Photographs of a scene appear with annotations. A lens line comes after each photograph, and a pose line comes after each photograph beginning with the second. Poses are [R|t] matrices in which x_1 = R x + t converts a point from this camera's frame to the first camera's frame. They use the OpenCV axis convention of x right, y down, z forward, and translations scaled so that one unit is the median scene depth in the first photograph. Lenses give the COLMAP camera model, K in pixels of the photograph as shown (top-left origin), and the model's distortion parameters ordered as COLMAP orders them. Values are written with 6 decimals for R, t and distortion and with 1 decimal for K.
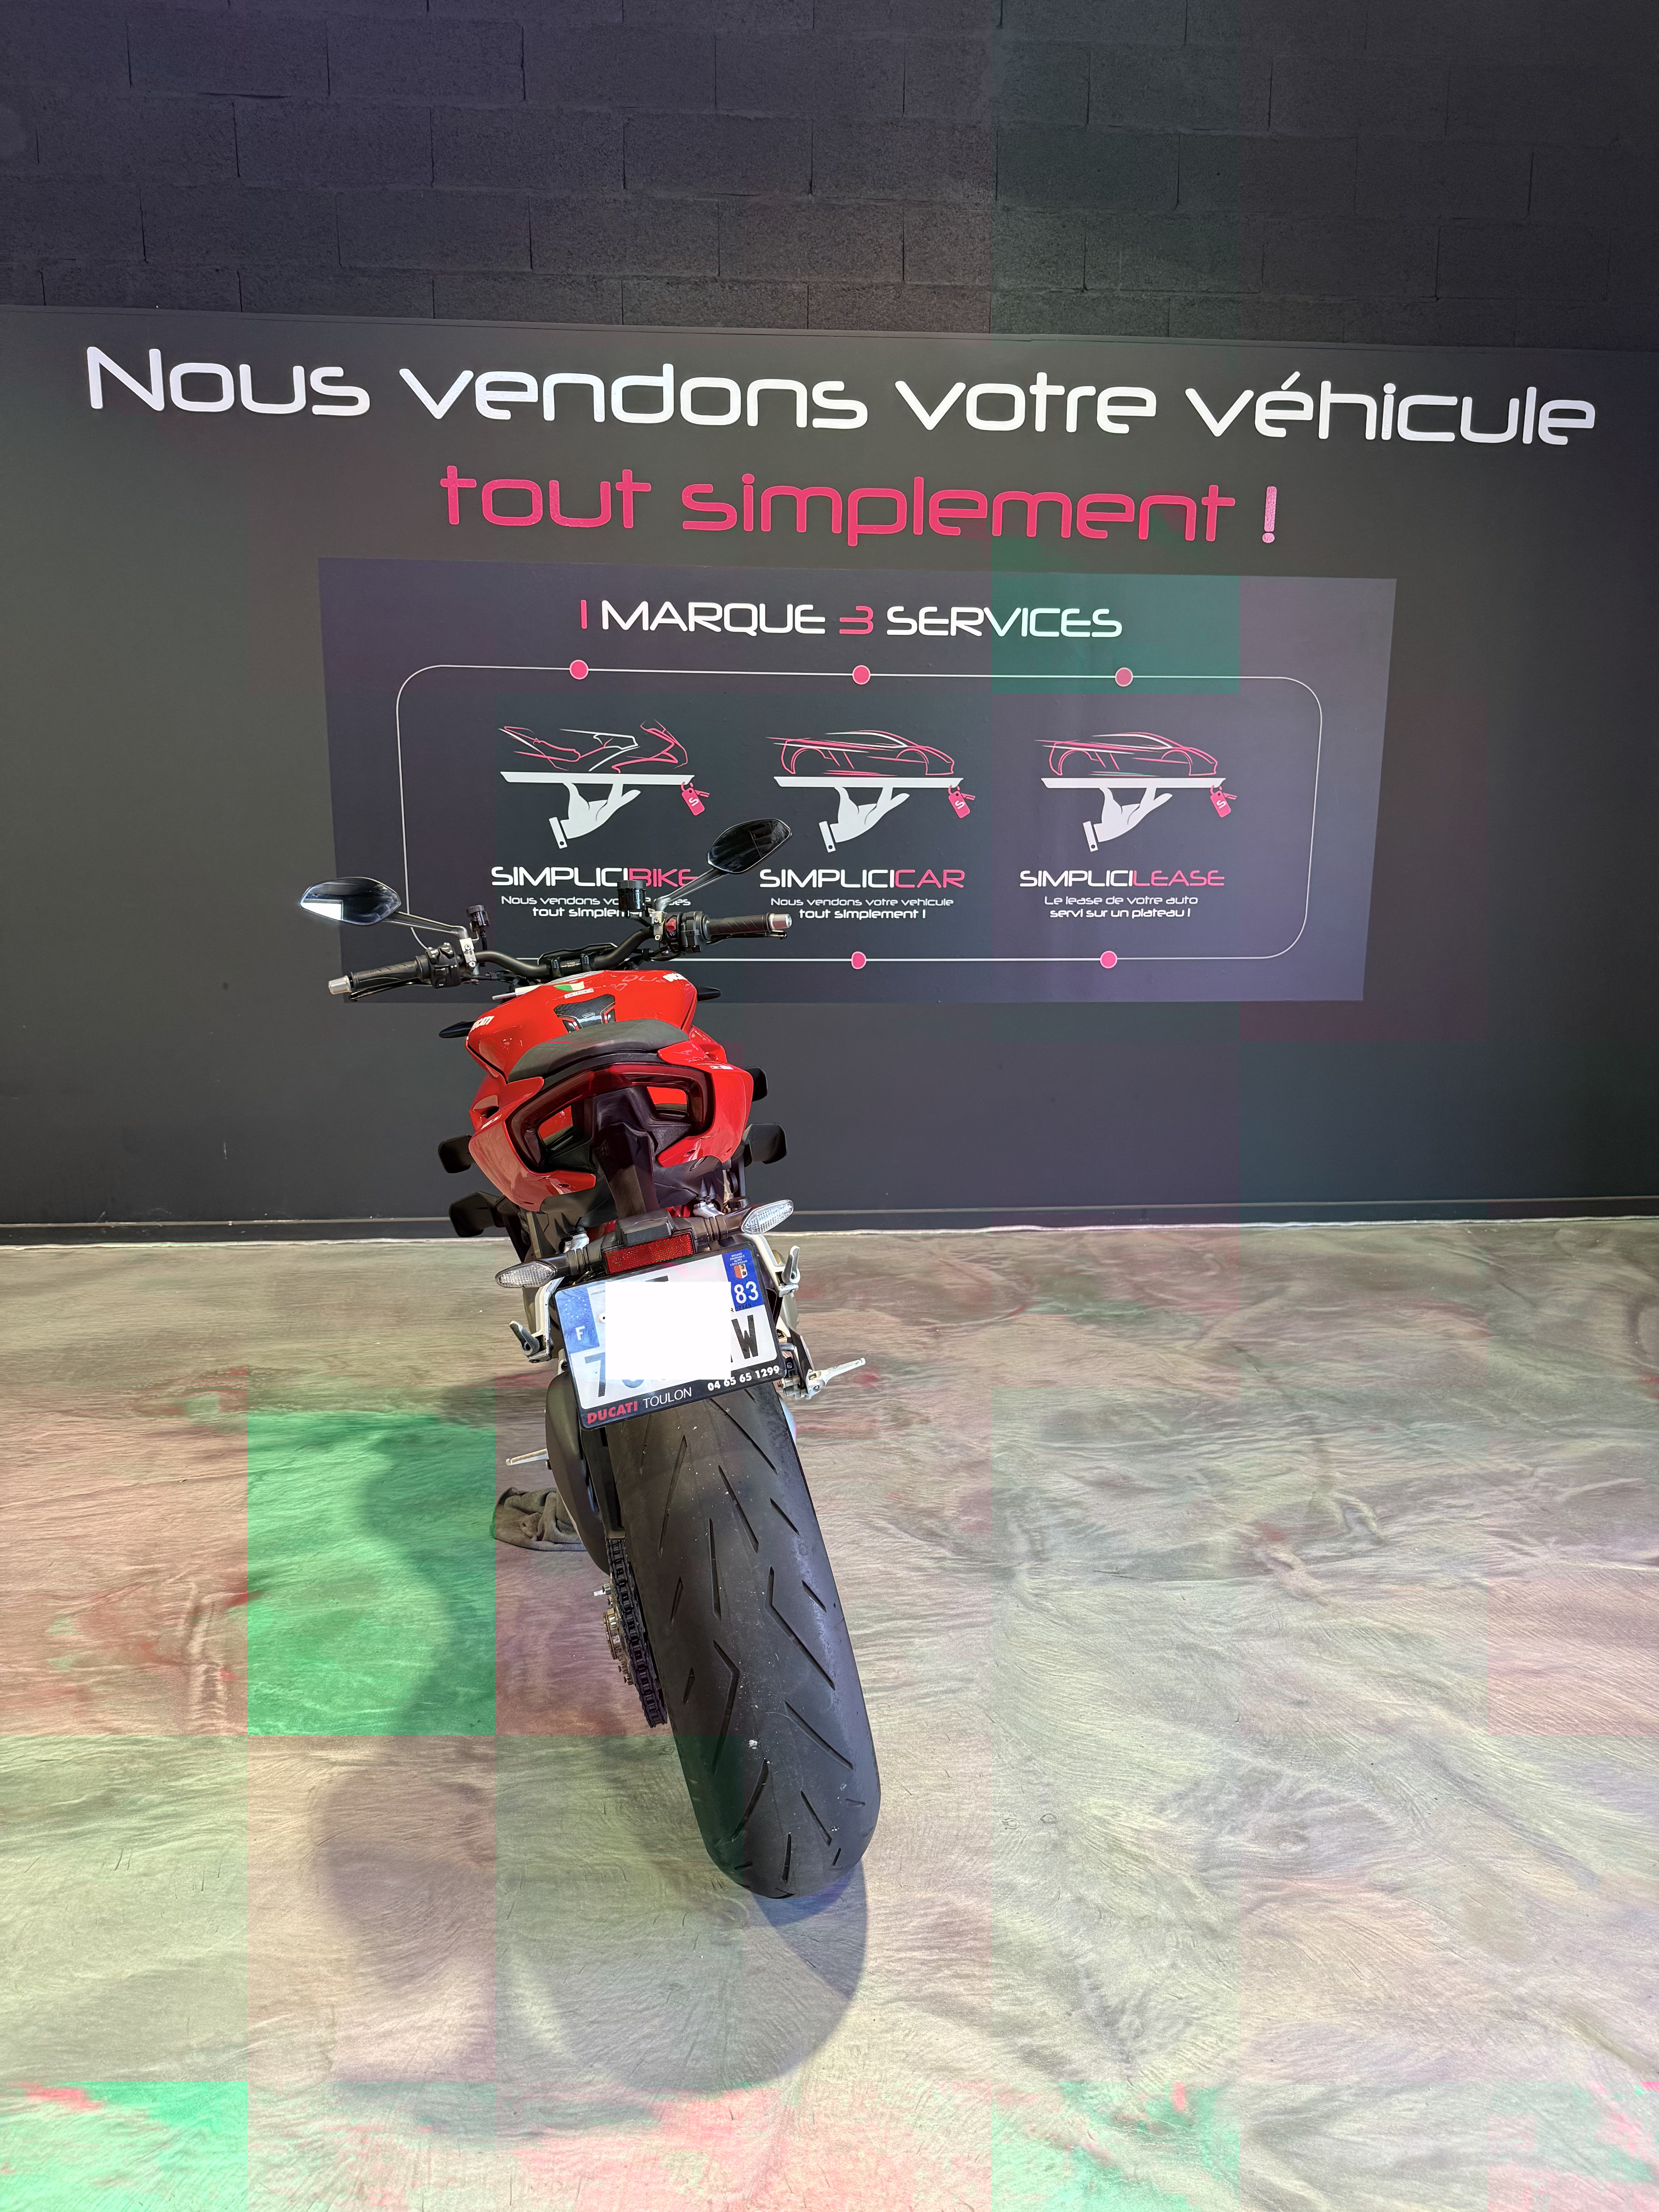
lens RADIAL K [[1537.1, 0, 820.2], [0, 1537.1, 1116.7], [0, 0, 1]] dist [0.033917, -0.049470]
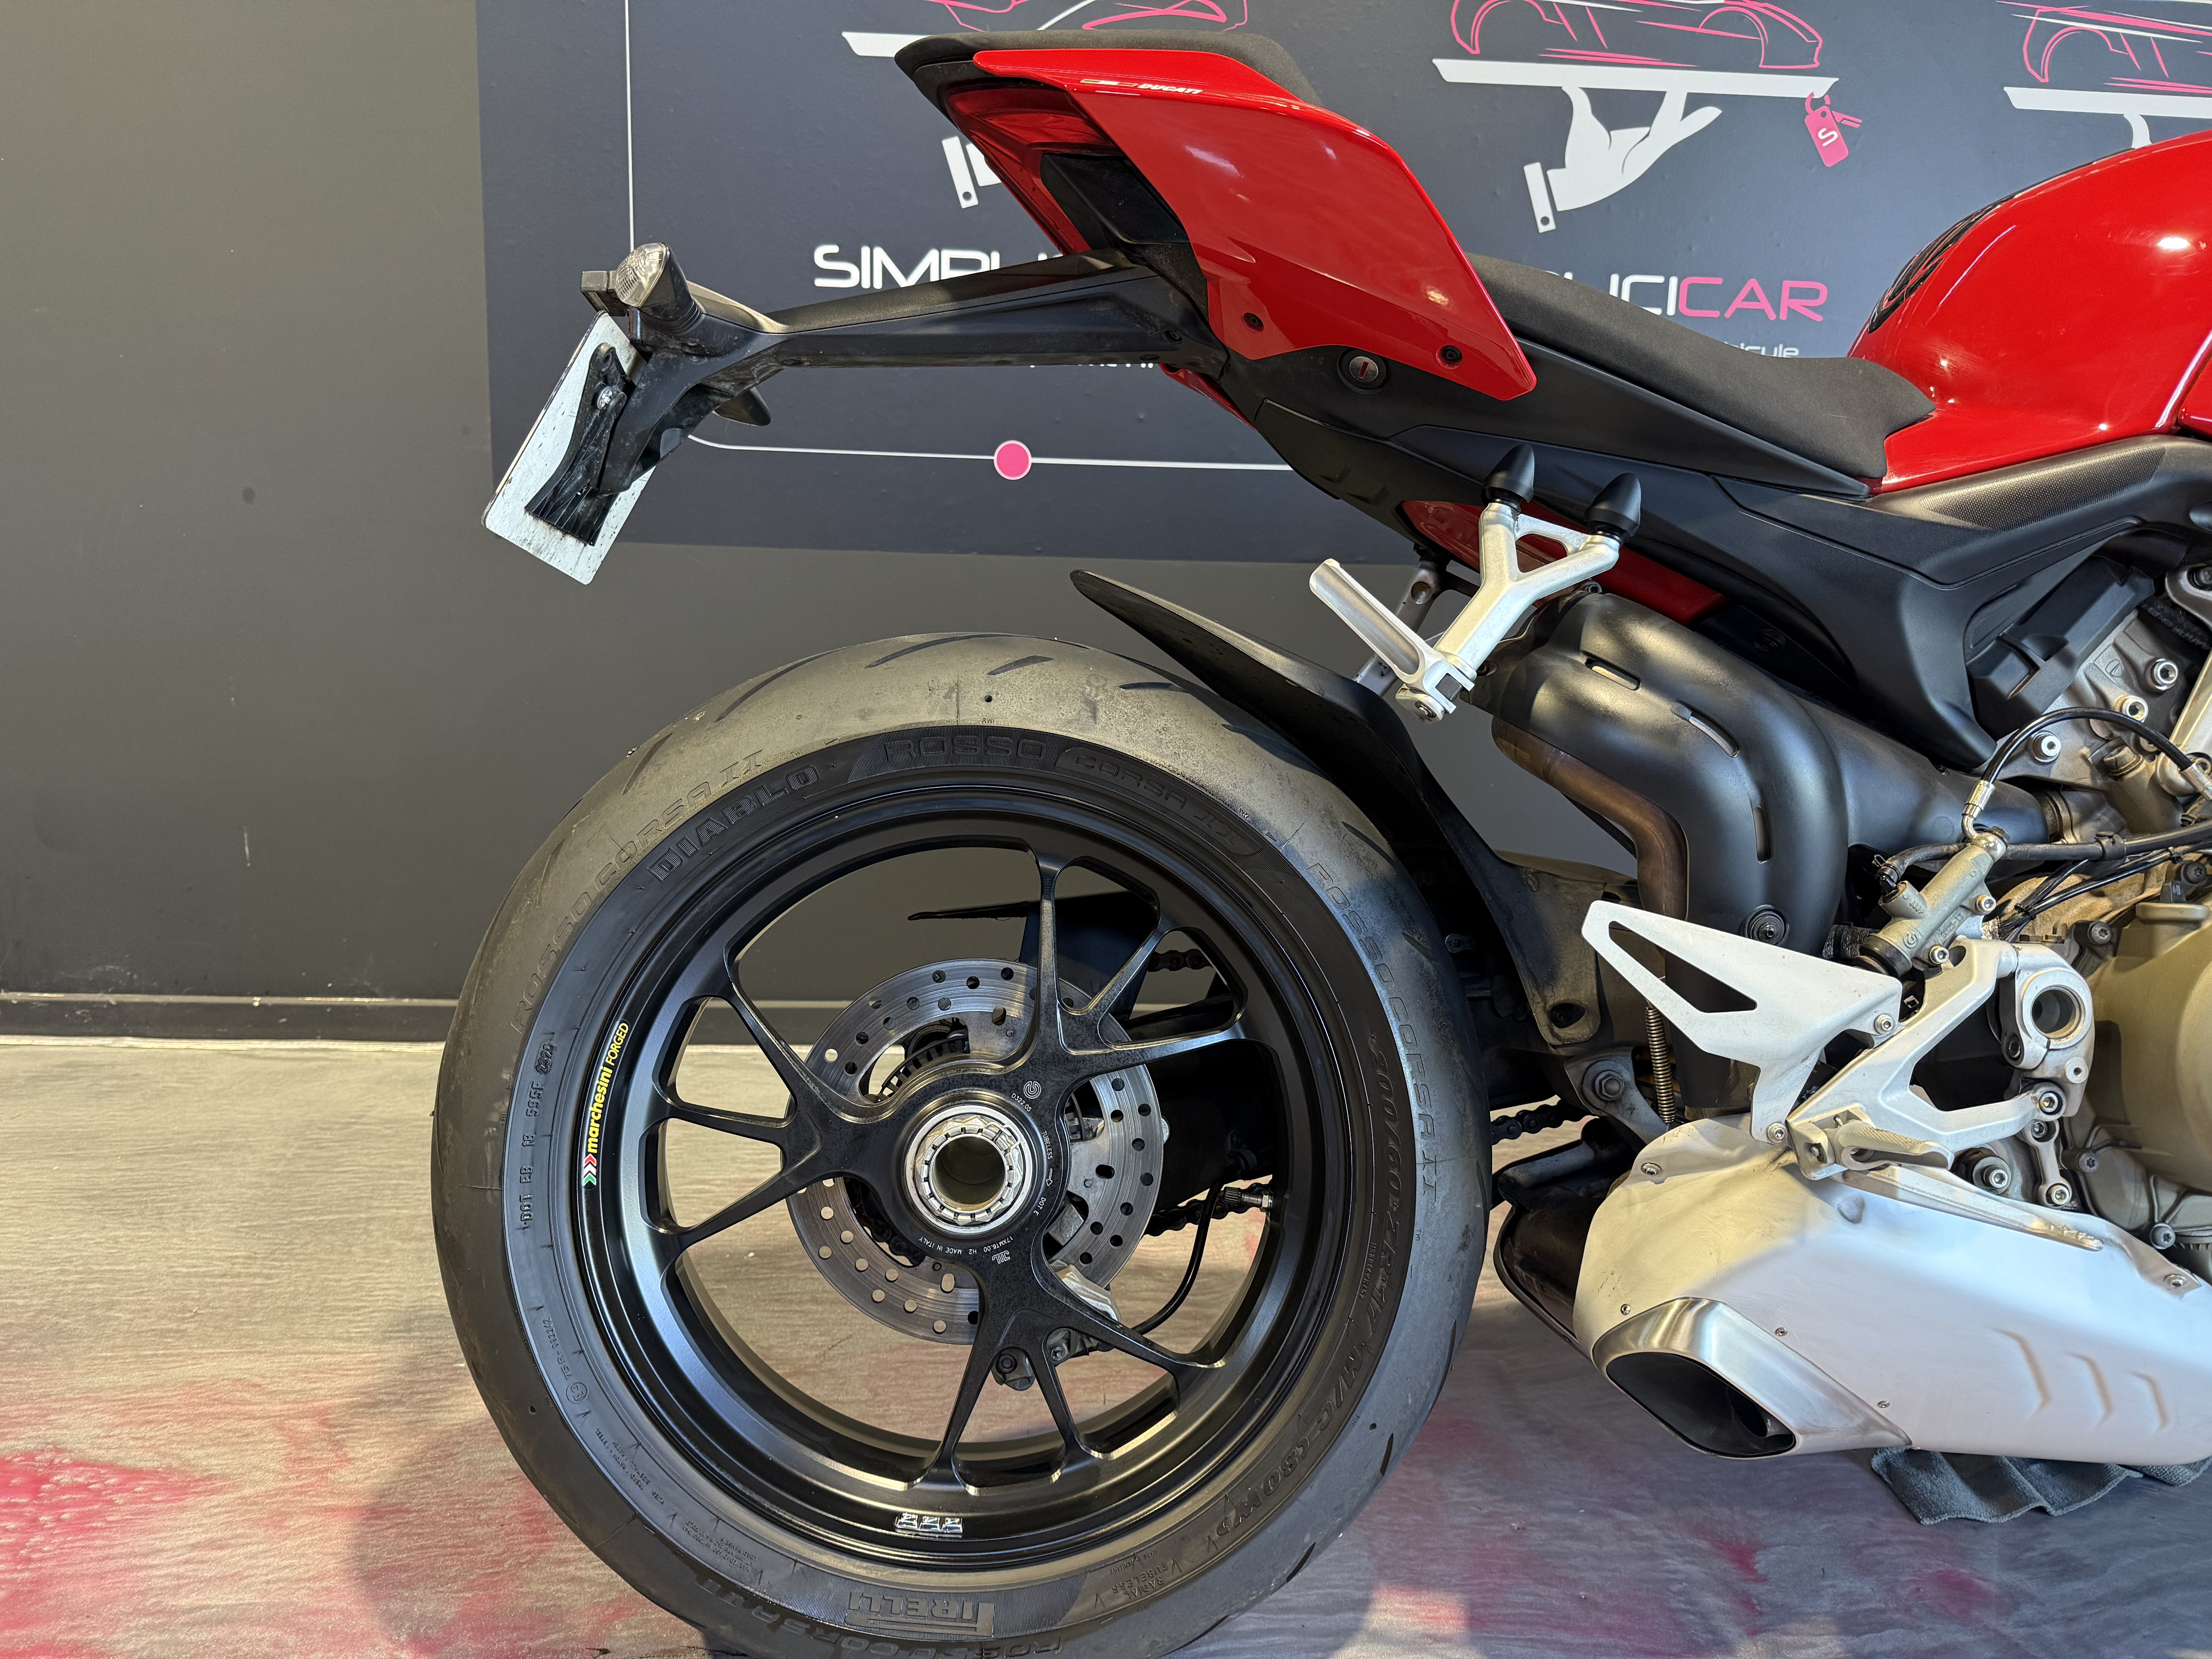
lens RADIAL K [[1537.1, 0, 1098.0], [0, 1537.1, 846.8], [0, 0, 1]] dist [0.033917, -0.049470]
pose [[0.999246, 0.023845, -0.030636, -0.112281], [-0.024437, 0.999519, -0.019087, 0.025101], [0.030166, 0.019821, 0.999348, 0.553637]]
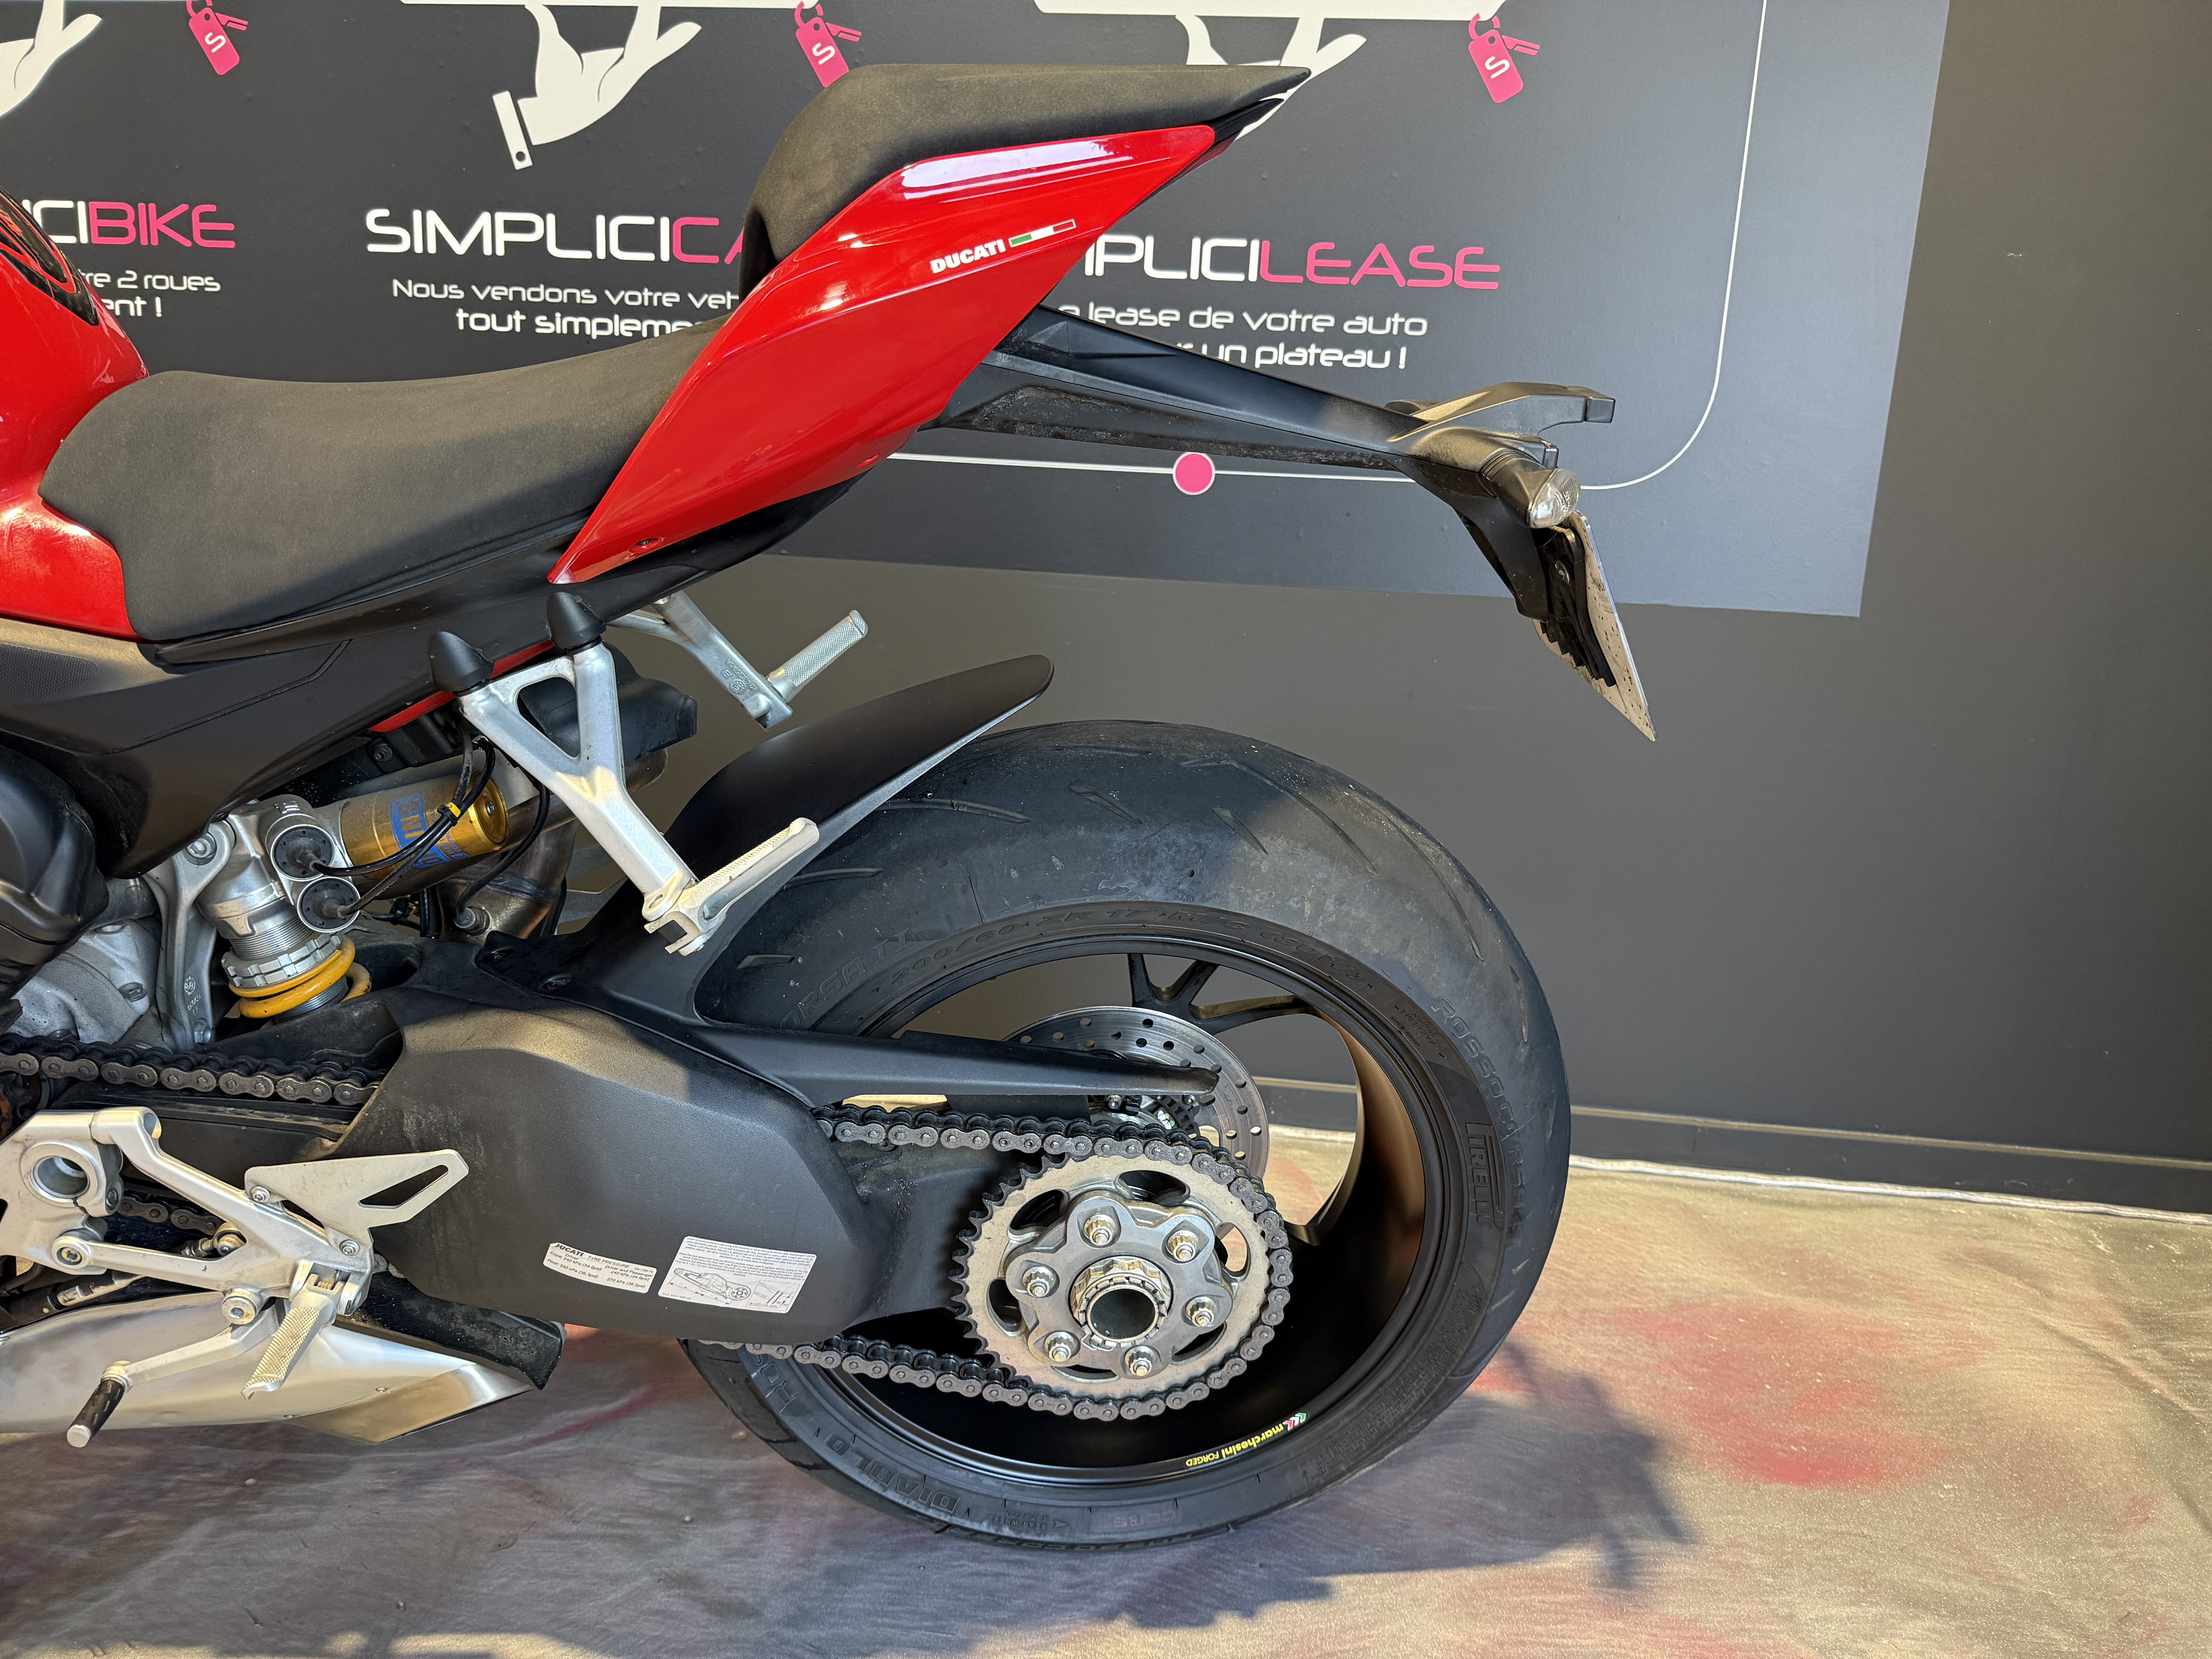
lens RADIAL K [[1537.1, 0, 1131.0], [0, 1537.1, 858.7], [0, 0, 1]] dist [0.033917, -0.049470]
pose [[0.978773, 0.085987, -0.186039, 0.271722], [-0.081831, 0.996197, 0.029917, -0.012769], [0.187904, -0.014059, 0.982087, 0.638571]]
